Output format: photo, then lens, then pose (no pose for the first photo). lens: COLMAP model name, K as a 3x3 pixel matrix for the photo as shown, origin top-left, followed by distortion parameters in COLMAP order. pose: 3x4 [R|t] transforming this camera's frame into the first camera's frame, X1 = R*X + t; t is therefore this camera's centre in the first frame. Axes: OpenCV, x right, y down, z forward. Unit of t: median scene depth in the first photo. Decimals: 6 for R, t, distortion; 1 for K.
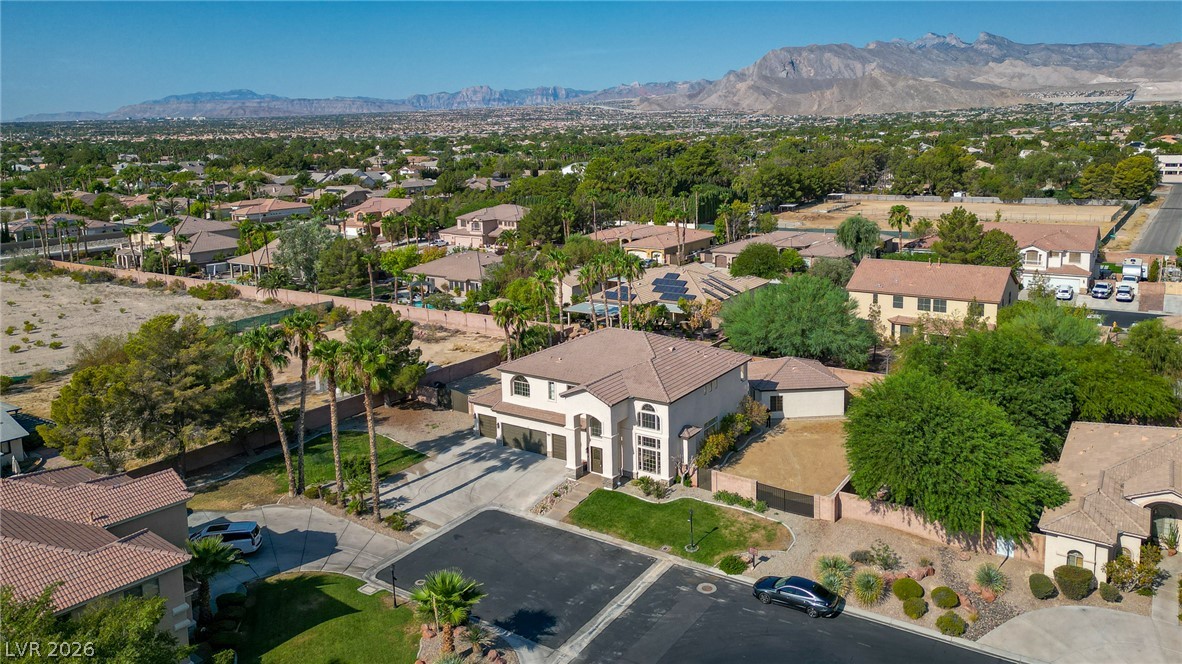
lens RADIAL K [[843.4, 0, 612.6], [0, 843.4, 243.8], [0, 0, 1]] dist [0.085738, -0.085486]
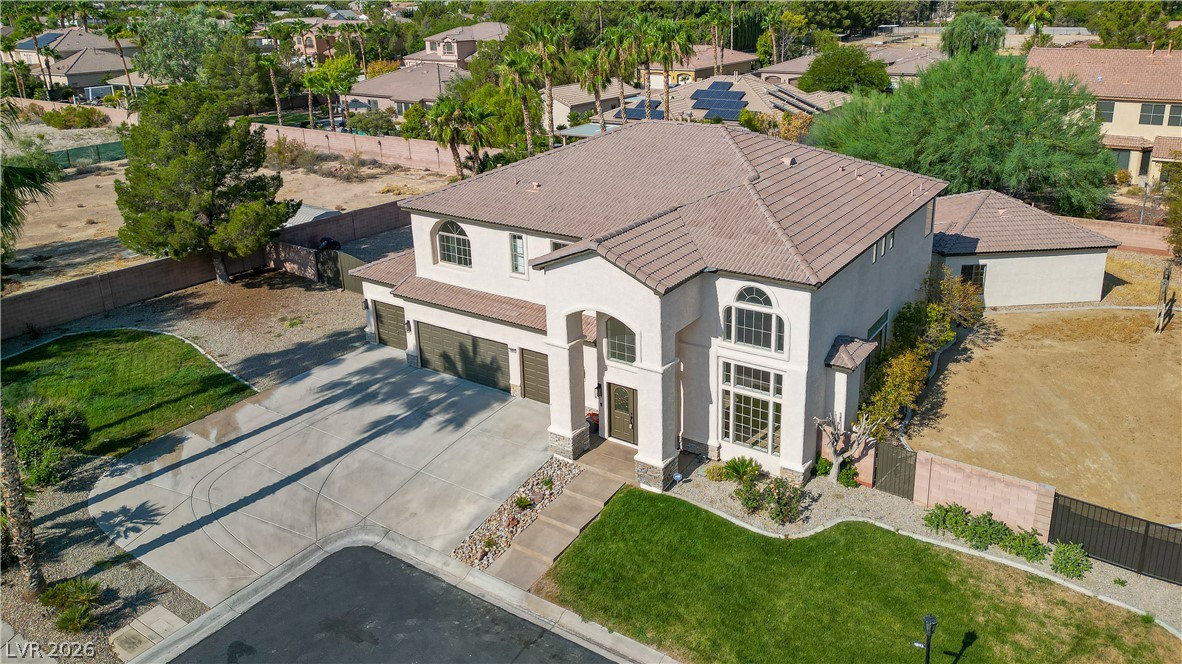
lens RADIAL K [[841.1, 0, 614.3], [0, 841.1, 259.2], [0, 0, 1]] dist [0.070995, -0.084537]
pose [[0.999997, 0.002128, -0.001371, -0.020463], [-0.001860, 0.984989, 0.172610, 0.099378], [0.001718, -0.172607, 0.984989, 0.559556]]
